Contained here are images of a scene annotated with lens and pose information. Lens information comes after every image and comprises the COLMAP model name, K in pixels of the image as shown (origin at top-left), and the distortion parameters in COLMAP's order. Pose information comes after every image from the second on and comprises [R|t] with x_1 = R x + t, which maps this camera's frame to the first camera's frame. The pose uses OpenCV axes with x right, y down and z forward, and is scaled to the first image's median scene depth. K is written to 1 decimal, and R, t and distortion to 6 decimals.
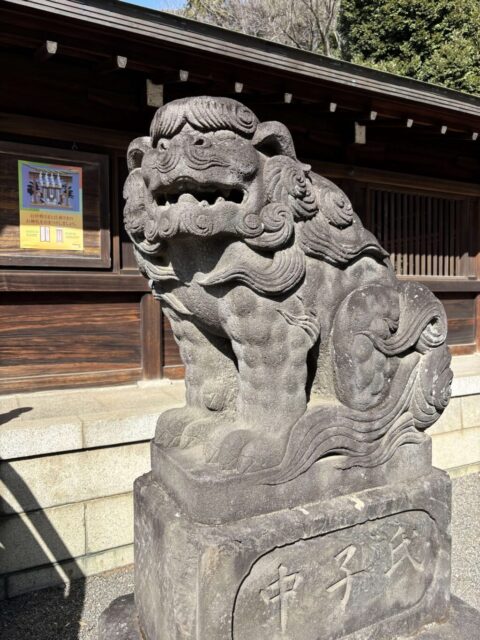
lens RADIAL K [[503.1, 0, 229.9], [0, 503.1, 319.3], [0, 0, 1]] dist [0.000369, -0.003278]
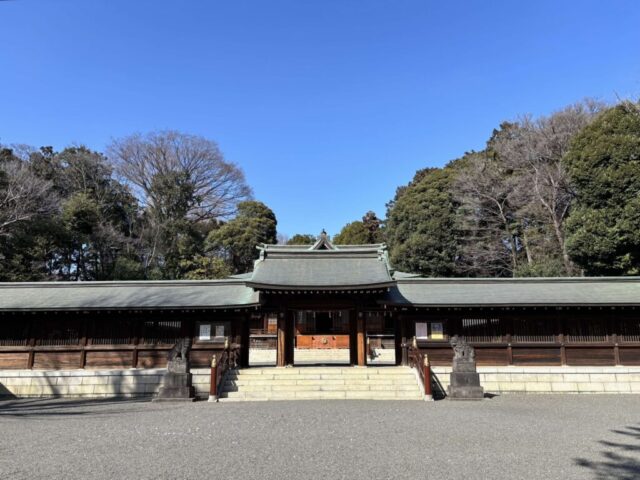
lens RADIAL K [[483.6, 0, 320.0], [0, 483.6, 240.0], [0, 0, 1]] dist [0.032962, -0.002251]
pose [[0.887402, -0.100579, -0.449890, 0.213394], [-0.016807, 0.968202, -0.249606, 0.033919], [0.460689, 0.229063, 0.857494, -0.935212]]
